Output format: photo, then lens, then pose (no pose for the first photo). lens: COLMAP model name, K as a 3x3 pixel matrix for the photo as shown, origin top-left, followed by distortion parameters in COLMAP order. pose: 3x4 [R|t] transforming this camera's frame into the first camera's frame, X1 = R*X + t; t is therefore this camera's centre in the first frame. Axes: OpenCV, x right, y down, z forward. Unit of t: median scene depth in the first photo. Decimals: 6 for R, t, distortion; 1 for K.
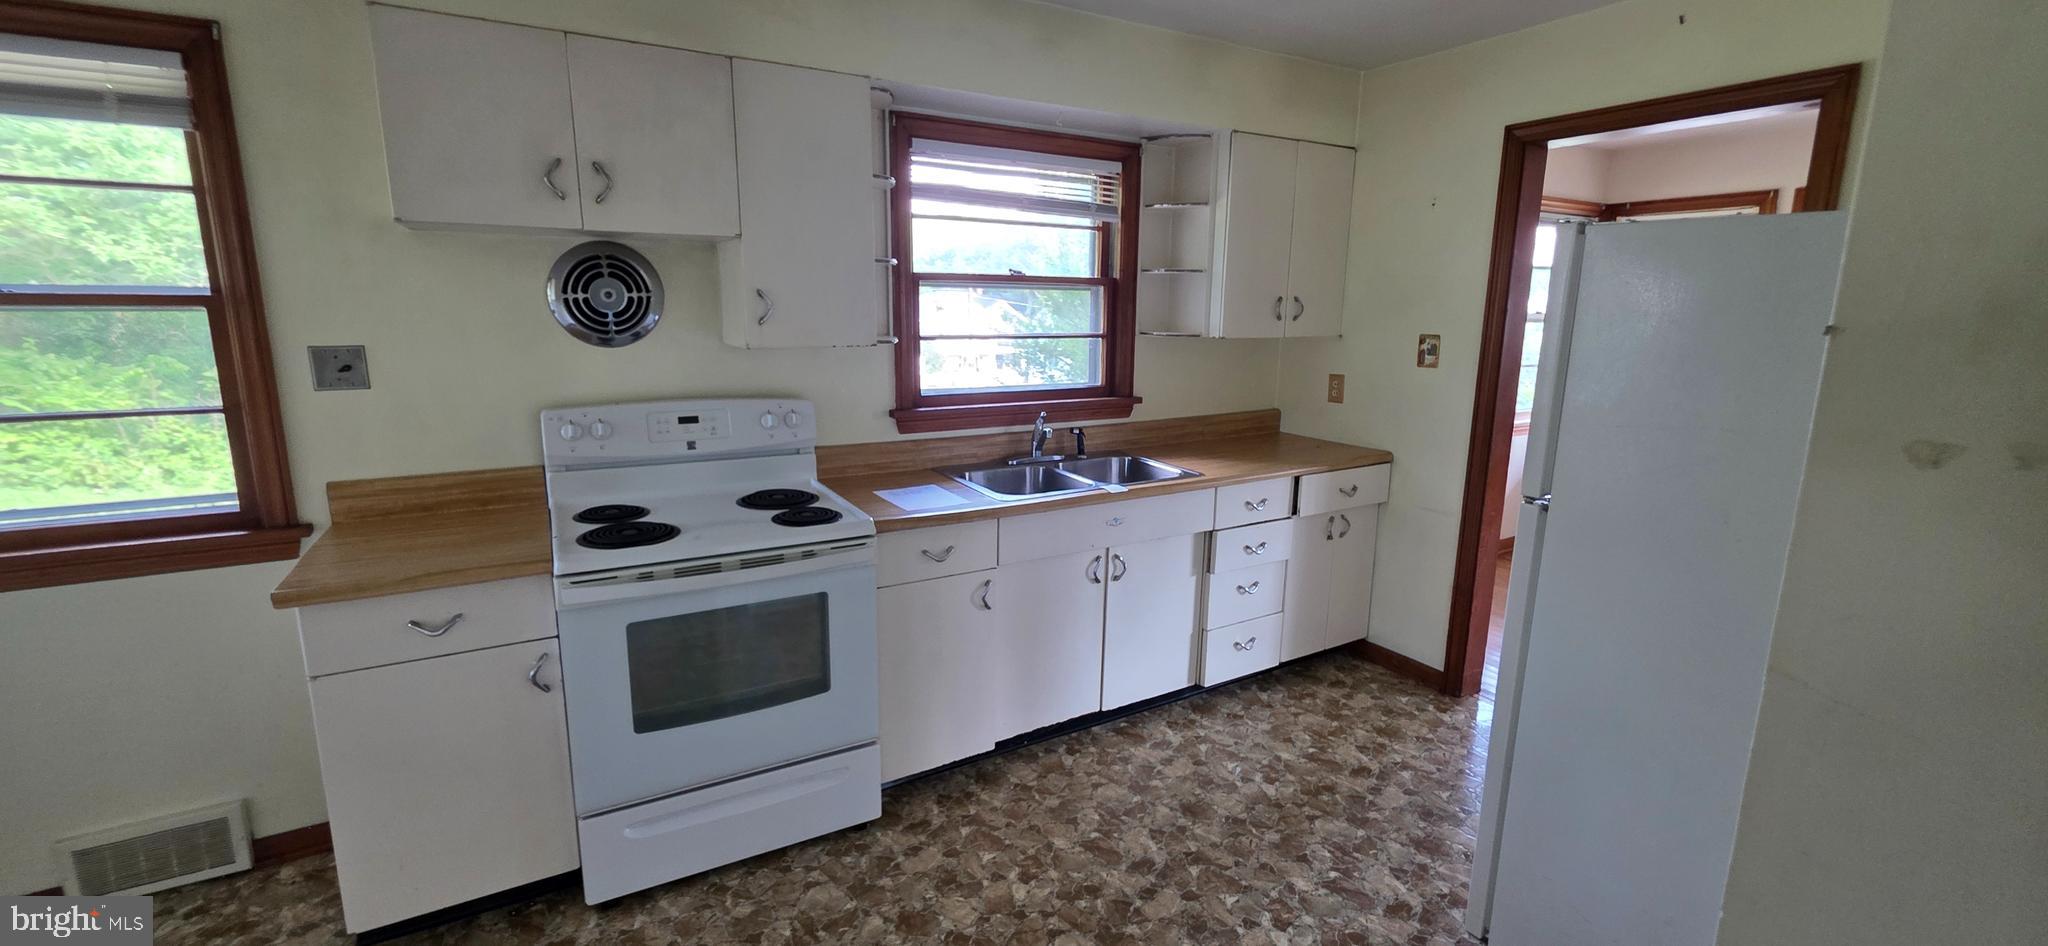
lens RADIAL K [[817.3, 0, 1025.7], [0, 817.3, 456.0], [0, 0, 1]] dist [-0.000871, -0.006112]
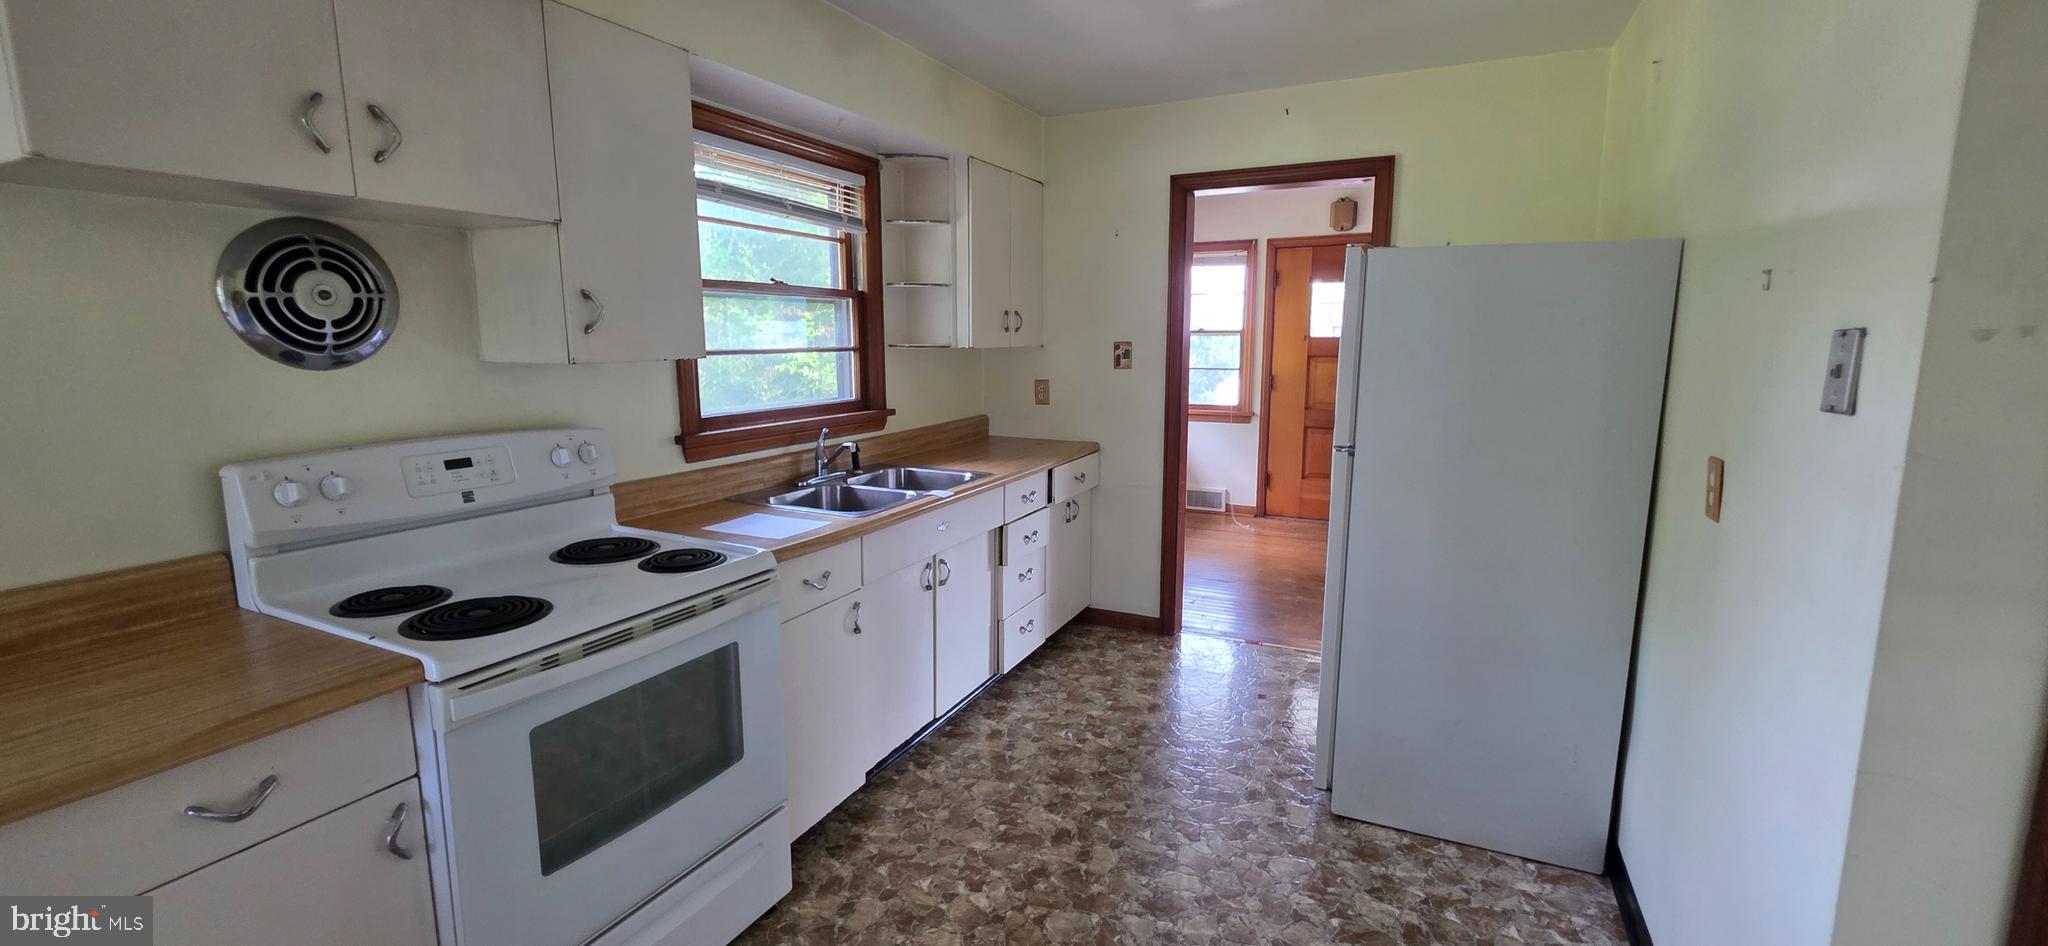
lens RADIAL K [[817.3, 0, 1025.7], [0, 817.3, 456.0], [0, 0, 1]] dist [-0.000871, -0.006112]
pose [[0.835286, -0.090964, 0.542238, -0.324824], [0.108639, 0.994081, -0.000588, 0.004866], [-0.538975, 0.059399, 0.840224, 0.079791]]
